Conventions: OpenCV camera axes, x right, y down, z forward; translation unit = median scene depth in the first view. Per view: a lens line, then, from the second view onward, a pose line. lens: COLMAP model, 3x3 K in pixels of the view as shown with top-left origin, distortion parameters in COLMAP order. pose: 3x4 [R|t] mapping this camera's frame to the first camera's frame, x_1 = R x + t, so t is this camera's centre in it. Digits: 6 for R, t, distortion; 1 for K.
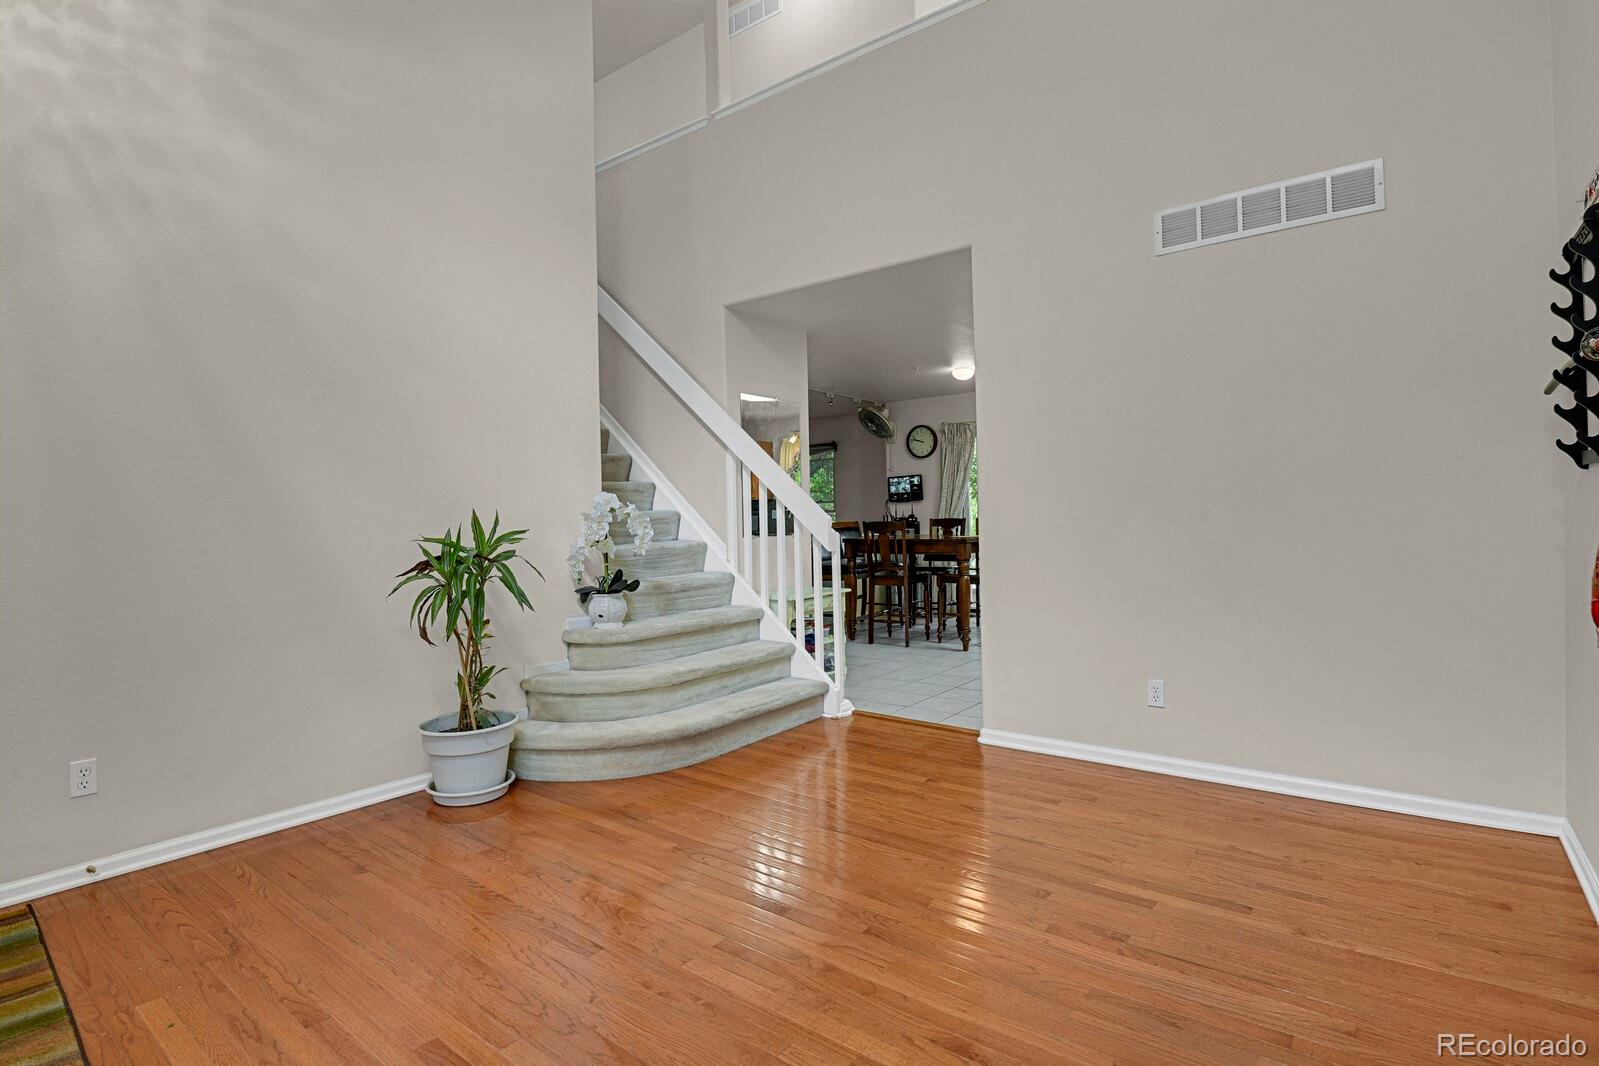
lens RADIAL K [[787.4, 0, 809.3], [0, 787.4, 523.6], [0, 0, 1]] dist [-0.015697, -0.009497]
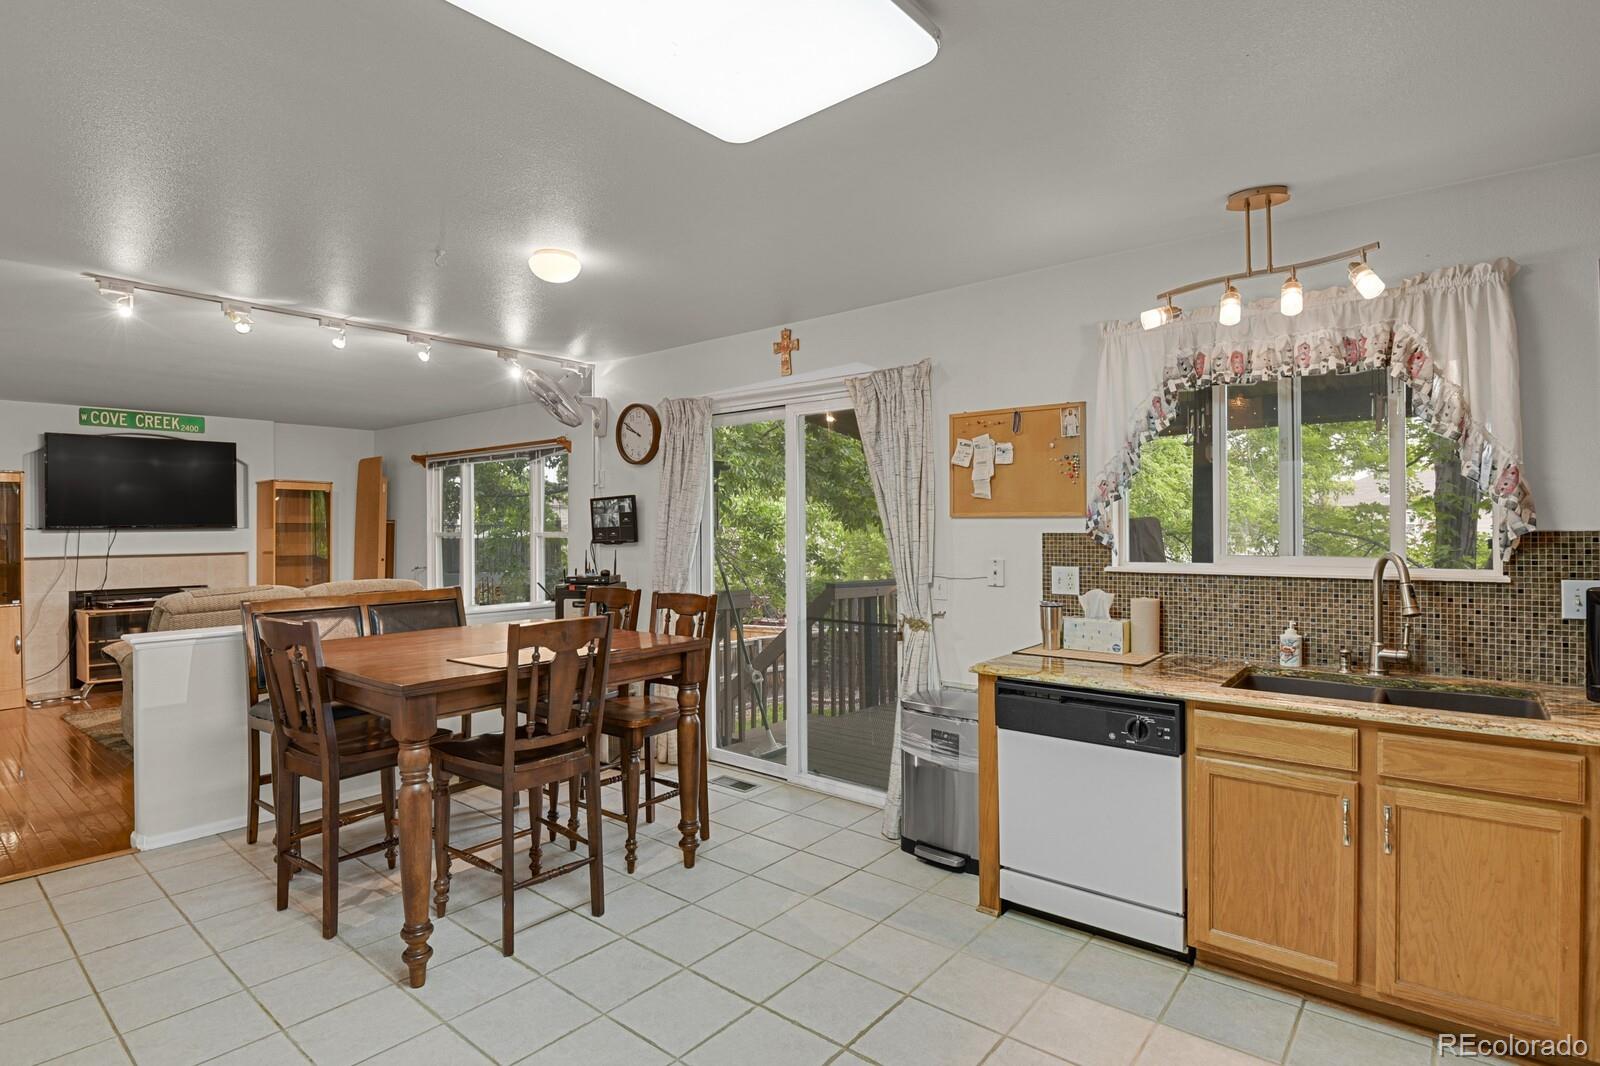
lens RADIAL K [[805.5, 0, 808.3], [0, 805.5, 523.6], [0, 0, 1]] dist [-0.025418, -0.001505]
pose [[0.999372, 0.015856, -0.031675, 0.767032], [-0.016151, 0.999828, -0.009080, -0.109433], [0.031526, 0.009586, 0.999457, 1.250981]]
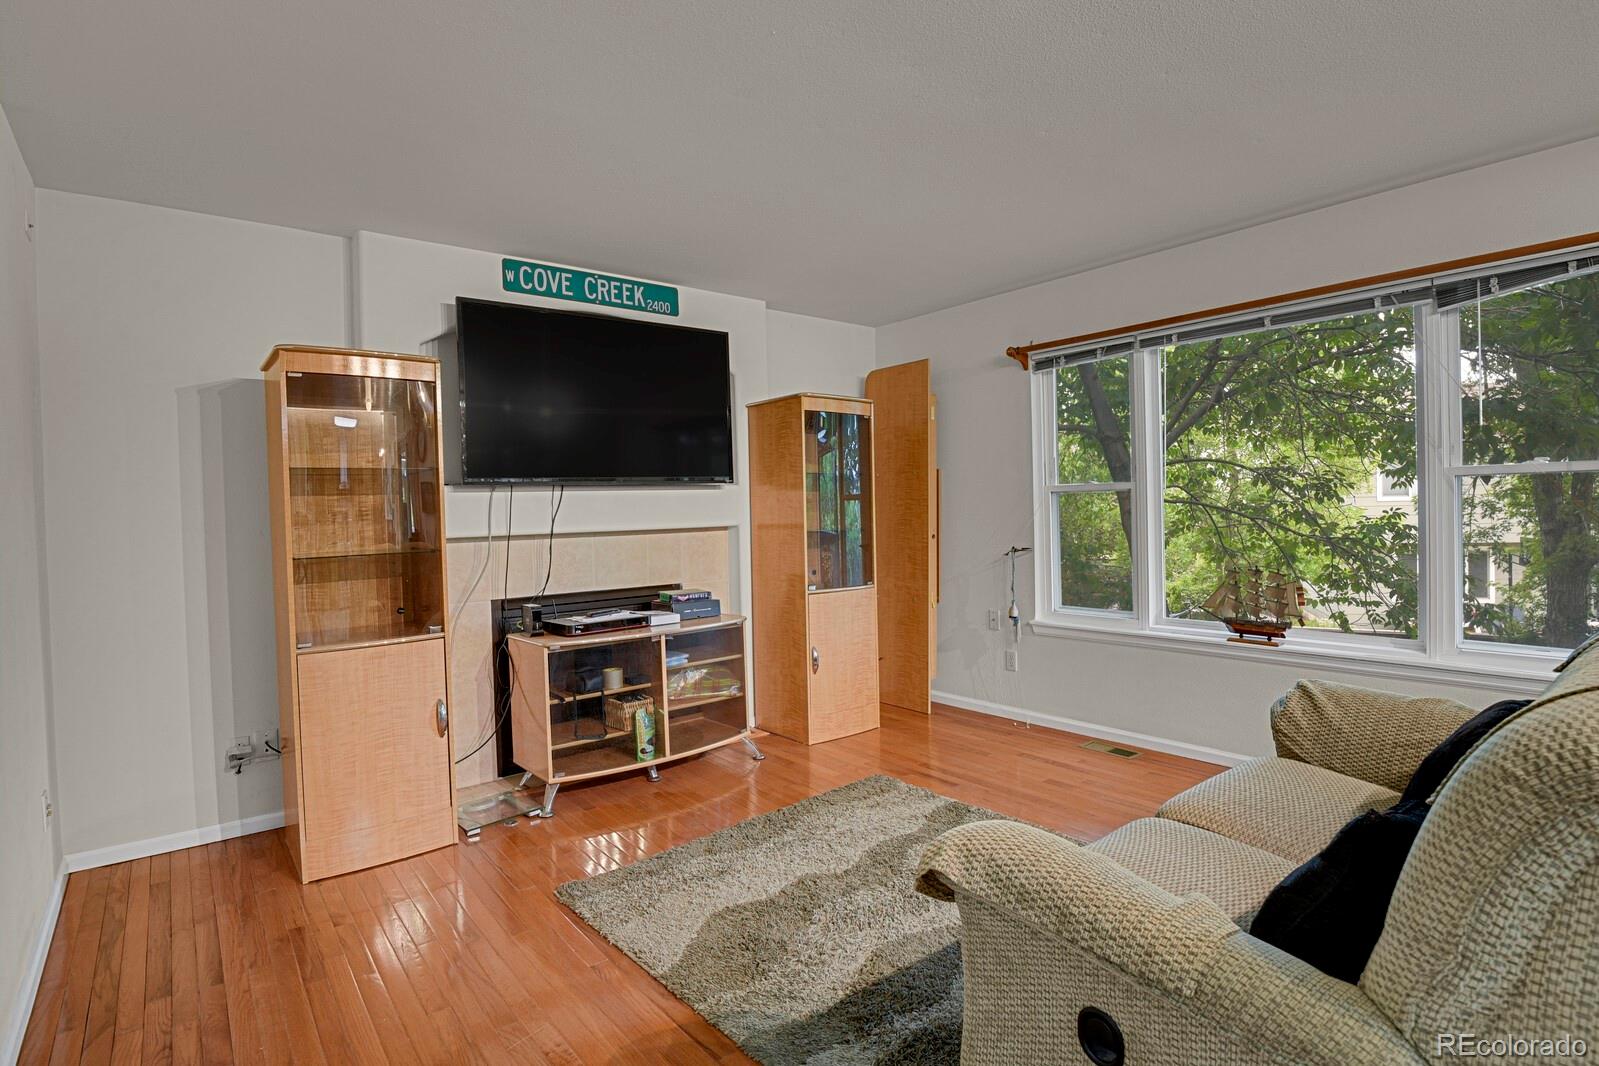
lens RADIAL K [[787.4, 0, 809.3], [0, 787.4, 523.6], [0, 0, 1]] dist [-0.015697, -0.009497]
pose [[0.972750, 0.000457, -0.231855, -0.545213], [0.003262, 0.999872, 0.015657, -0.044413], [0.231833, -0.015986, 0.972624, 2.278236]]
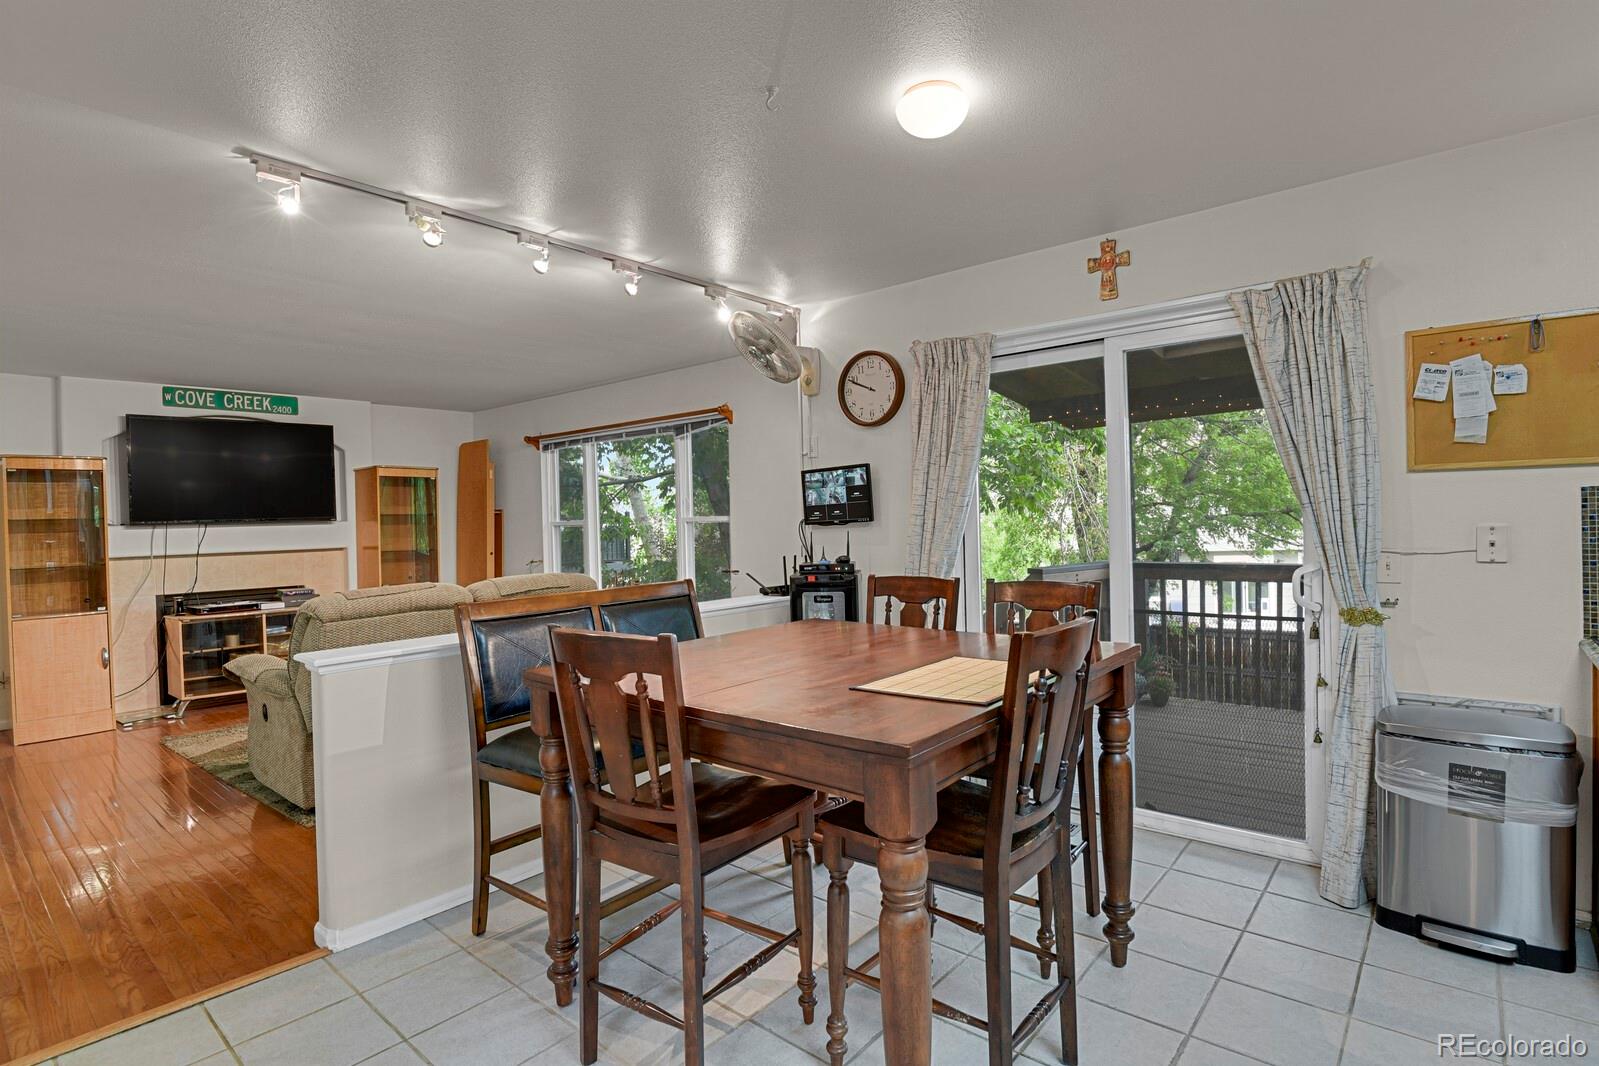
lens RADIAL K [[787.4, 0, 809.3], [0, 787.4, 523.6], [0, 0, 1]] dist [-0.015697, -0.009497]
pose [[0.998746, -0.003585, -0.049943, 0.359985], [0.003632, 0.999993, 0.000838, -0.080955], [0.049940, -0.001018, 0.998752, 1.543325]]
